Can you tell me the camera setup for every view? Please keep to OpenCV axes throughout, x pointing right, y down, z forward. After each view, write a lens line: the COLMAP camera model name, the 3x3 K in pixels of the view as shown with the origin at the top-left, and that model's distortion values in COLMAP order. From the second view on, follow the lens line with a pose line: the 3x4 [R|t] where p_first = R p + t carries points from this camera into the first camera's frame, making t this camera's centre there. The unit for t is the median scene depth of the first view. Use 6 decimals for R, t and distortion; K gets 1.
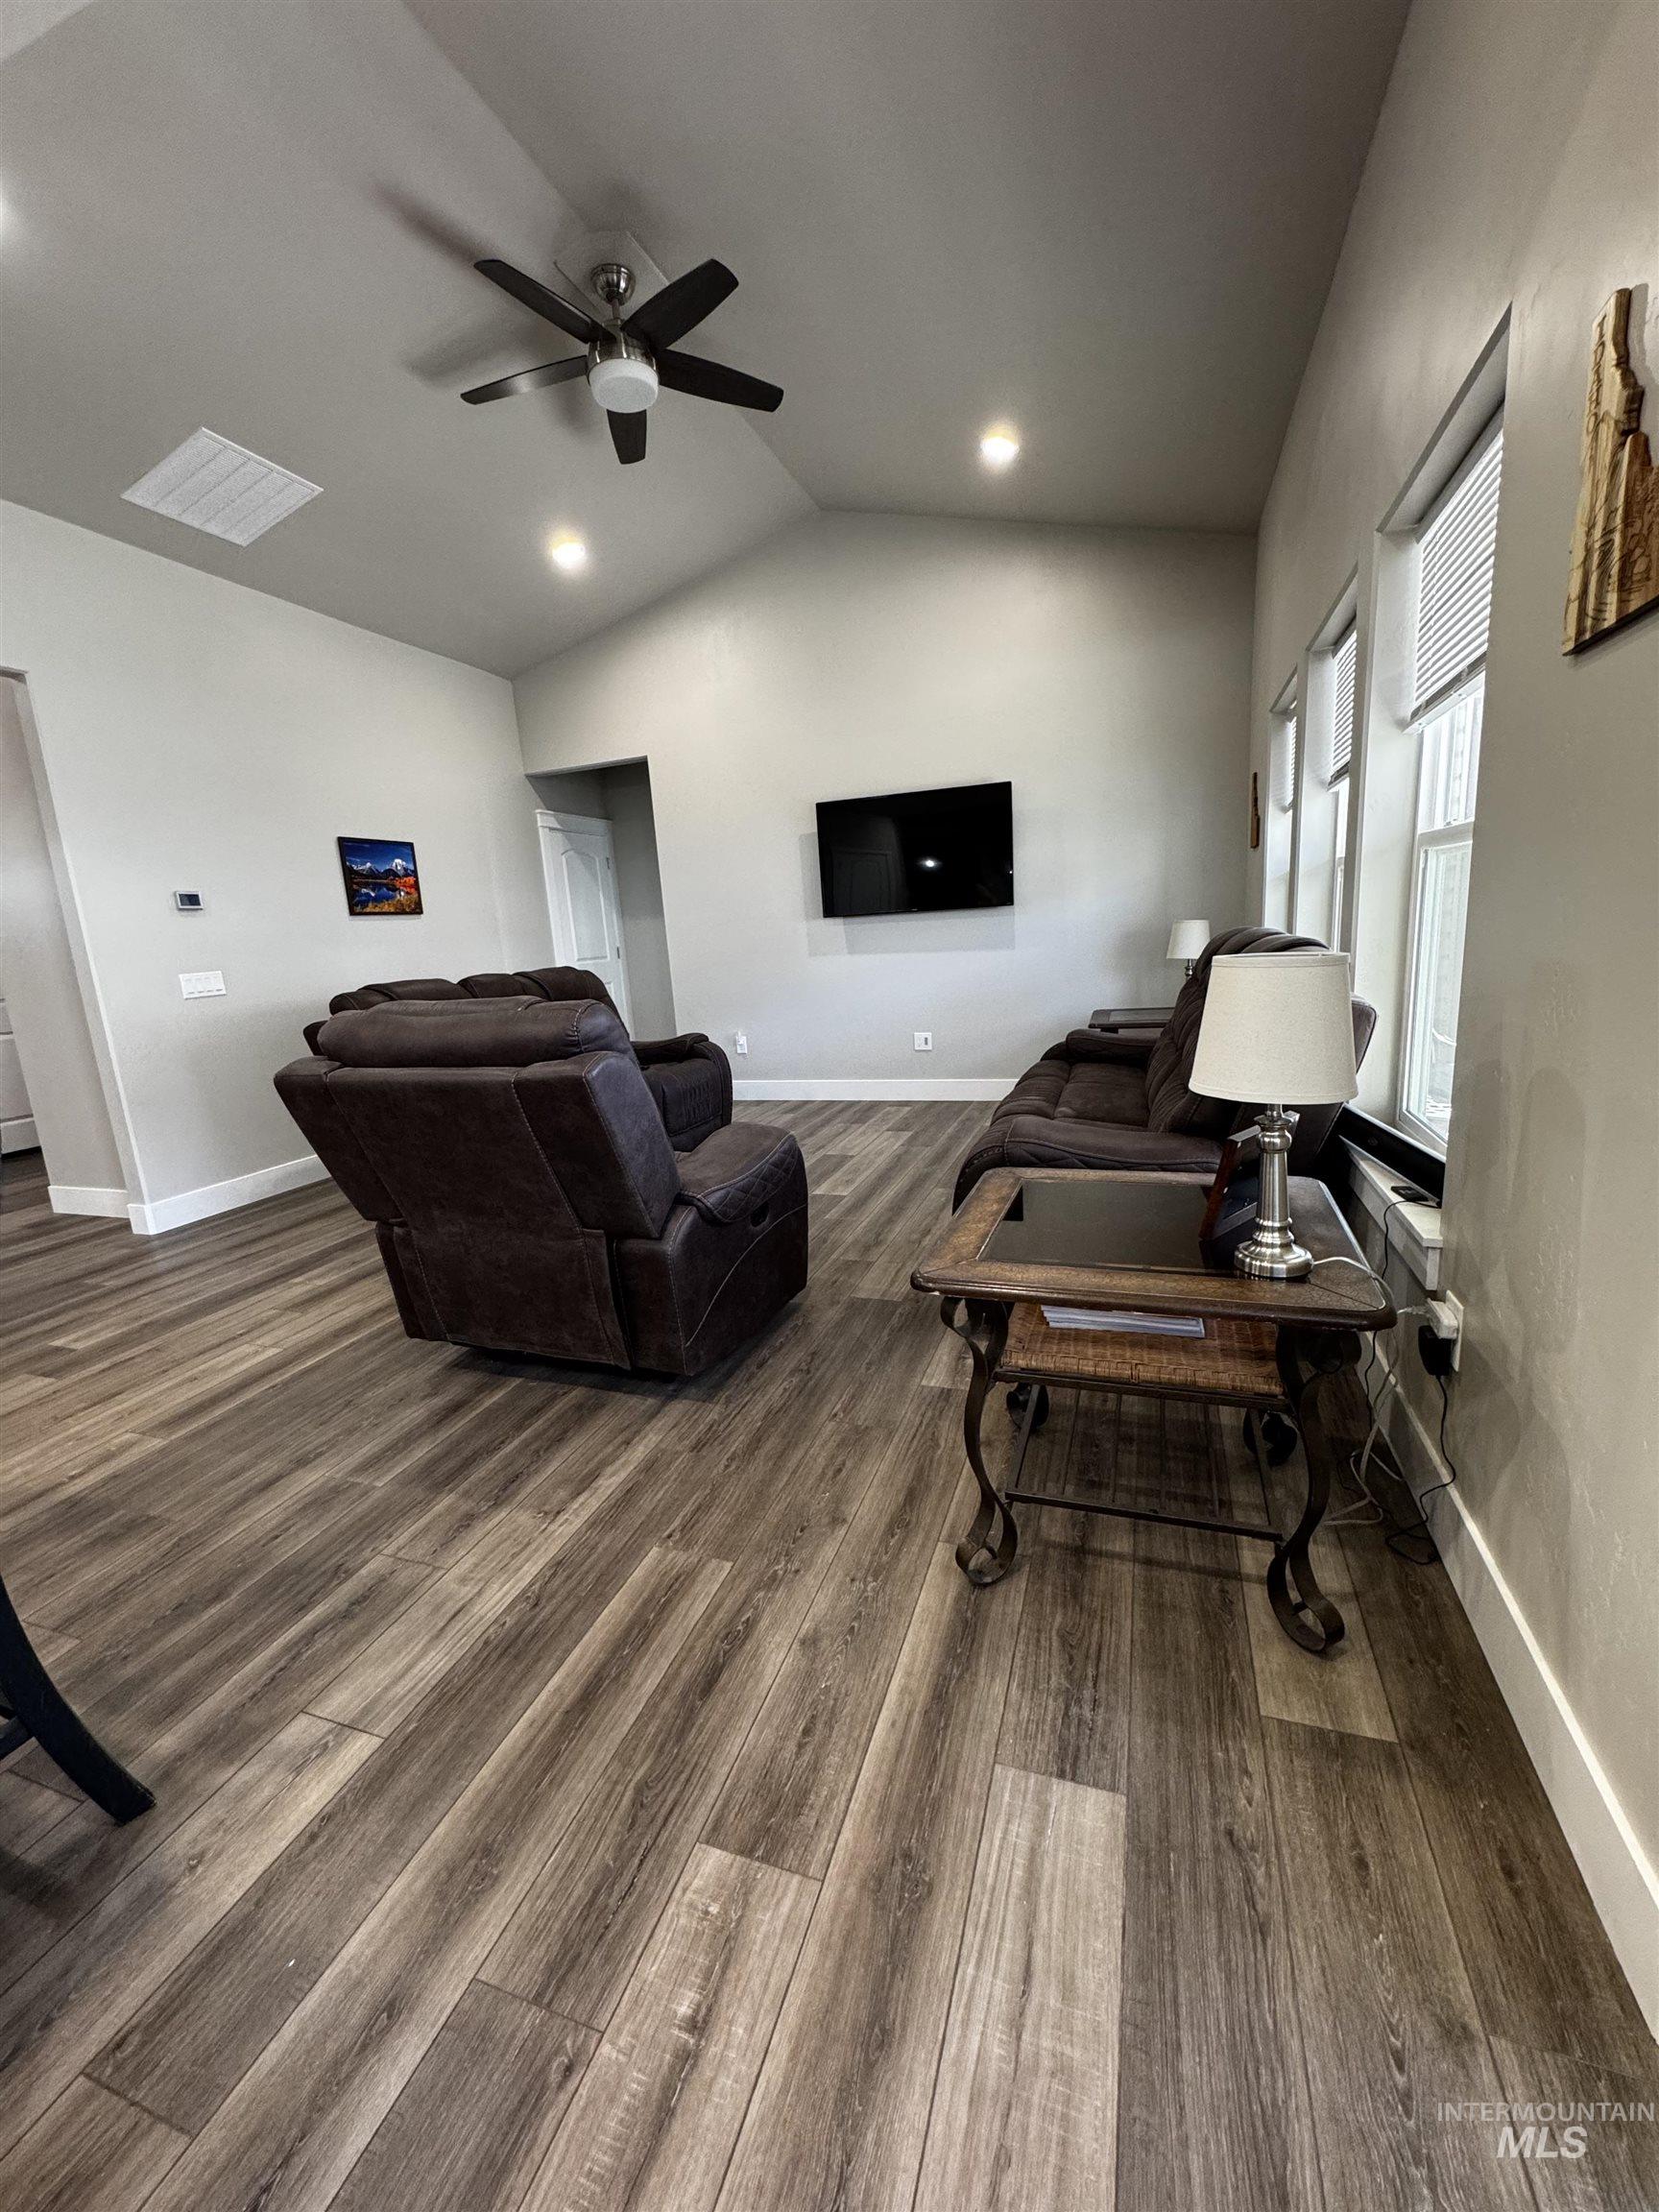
lens RADIAL K [[879.5, 0, 836.1], [0, 879.5, 1109.4], [0, 0, 1]] dist [-0.001351, -0.000529]
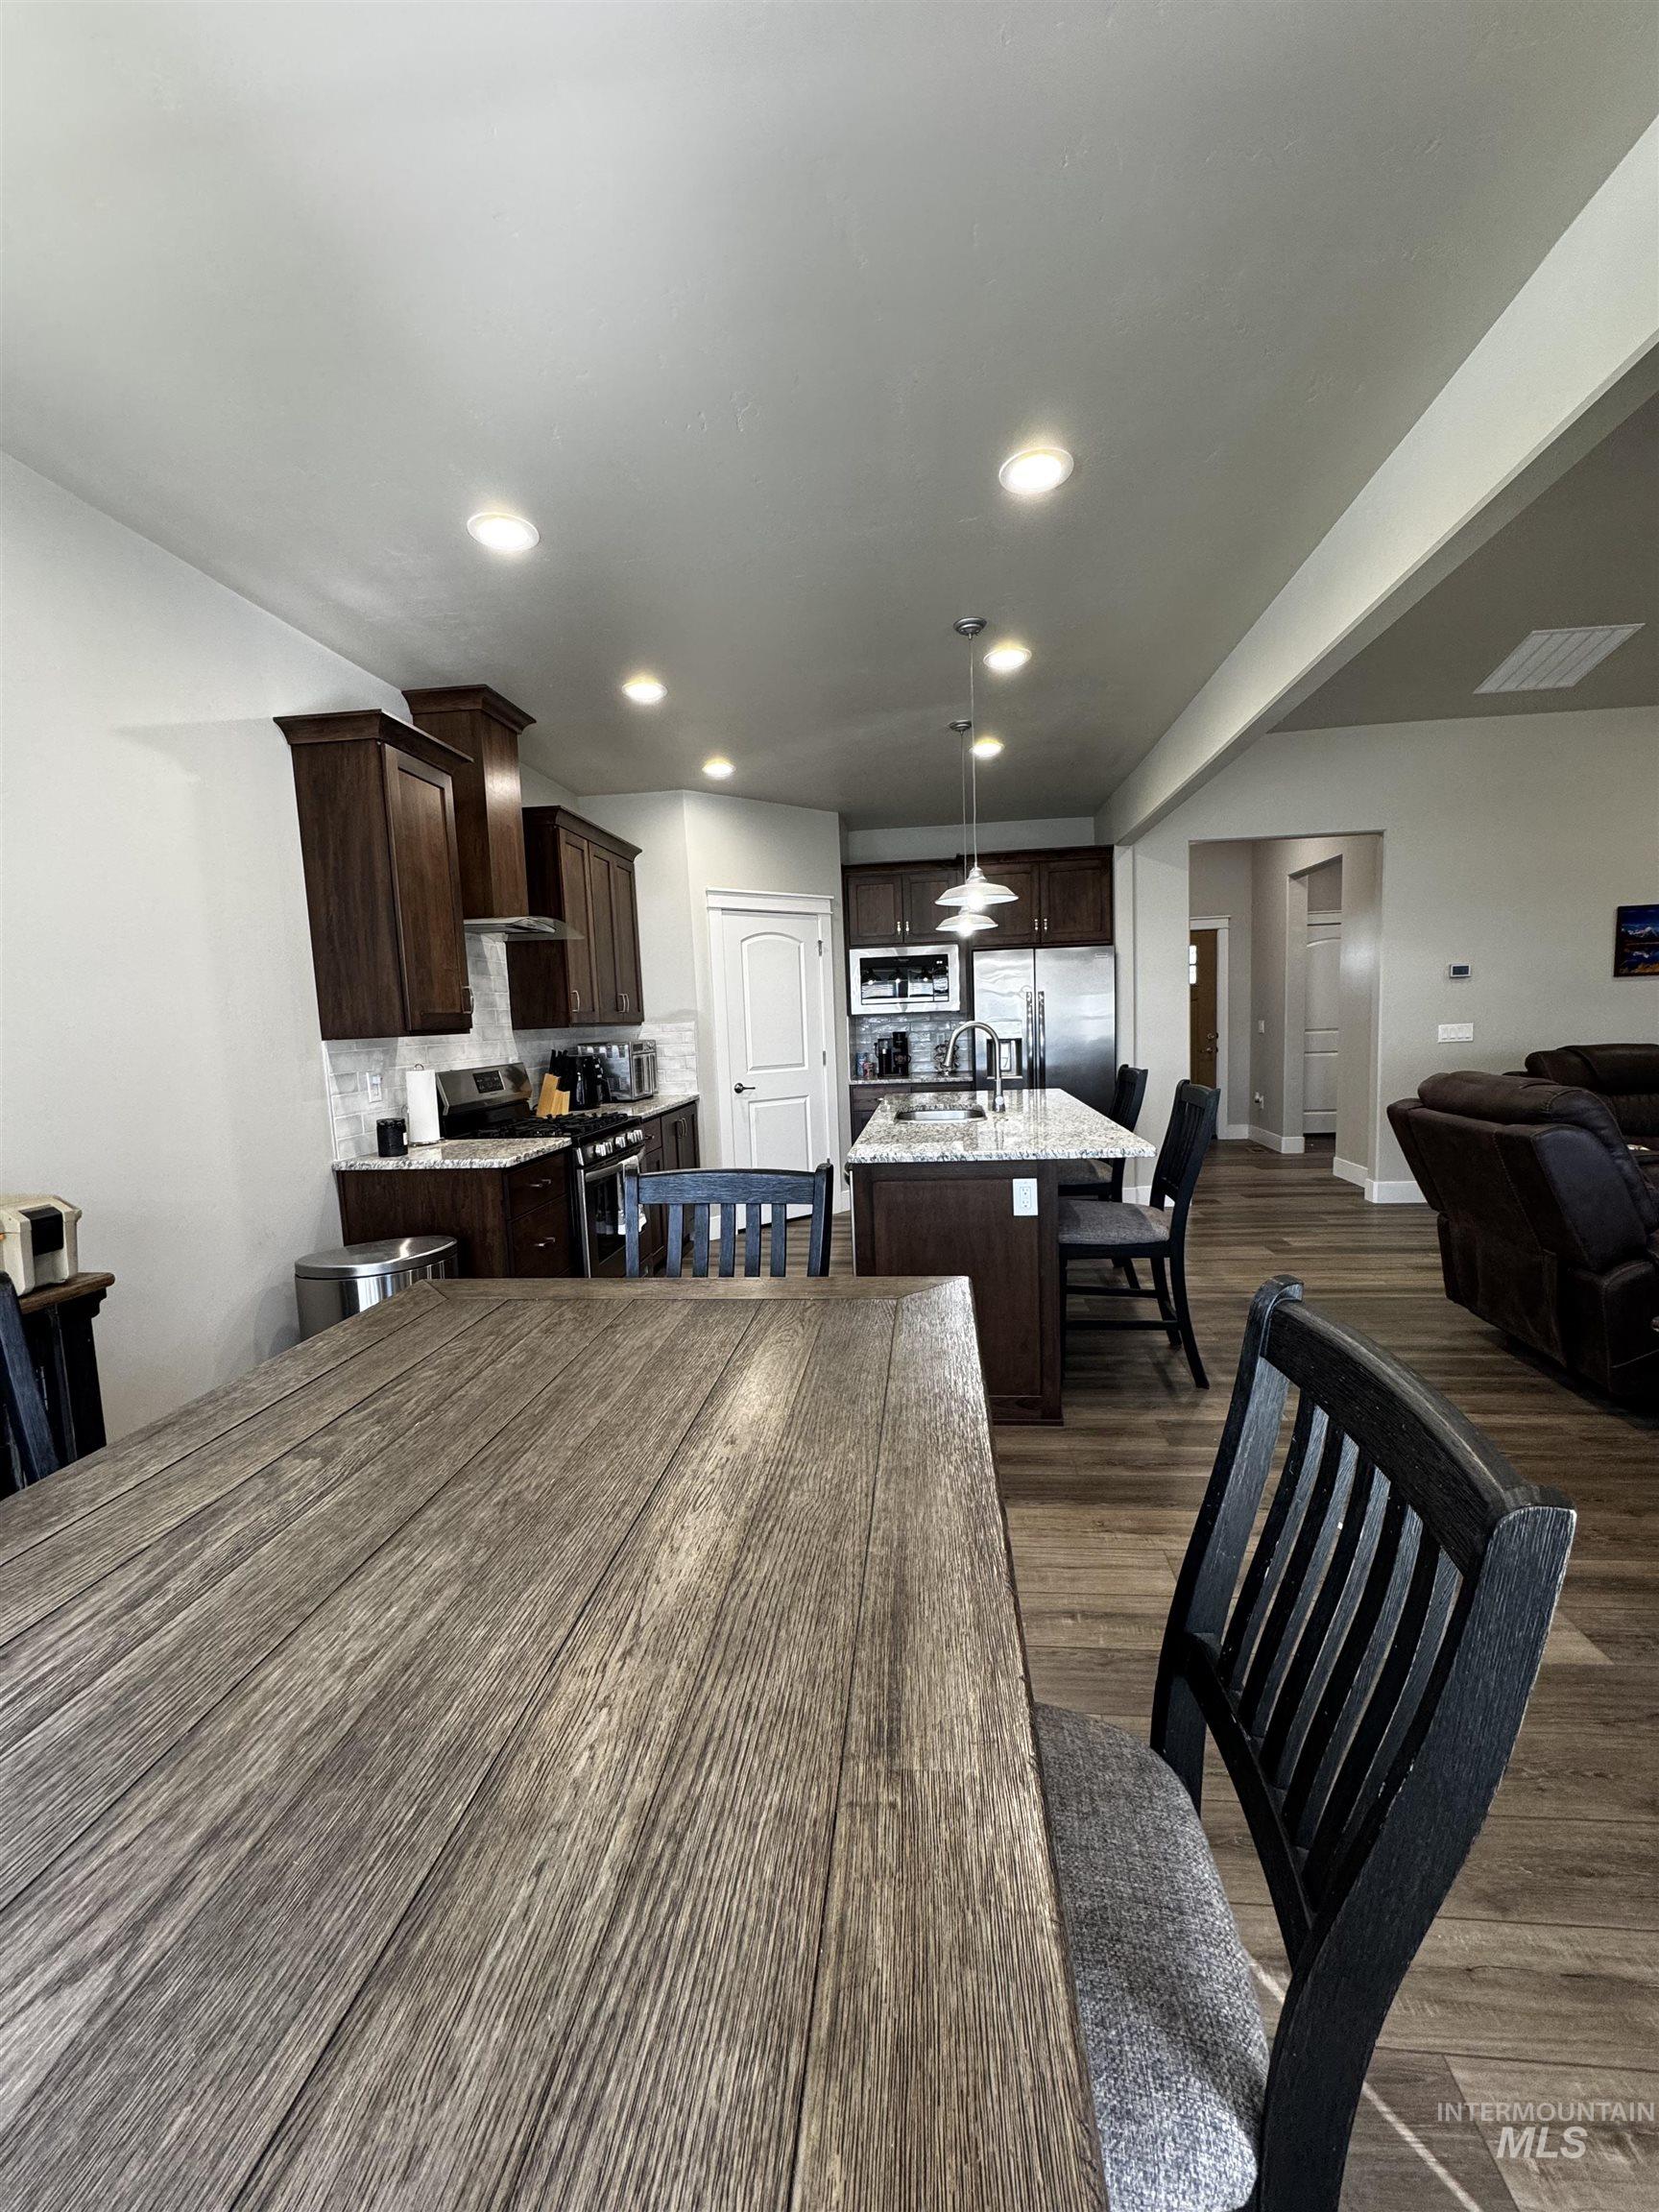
lens RADIAL K [[879.5, 0, 836.1], [0, 879.5, 1109.4], [0, 0, 1]] dist [-0.001351, -0.000529]
pose [[0.222883, 0.154035, -0.962599, 0.611609], [-0.171108, 0.978289, 0.116927, -0.039622], [0.959711, 0.138648, 0.244400, -0.350093]]
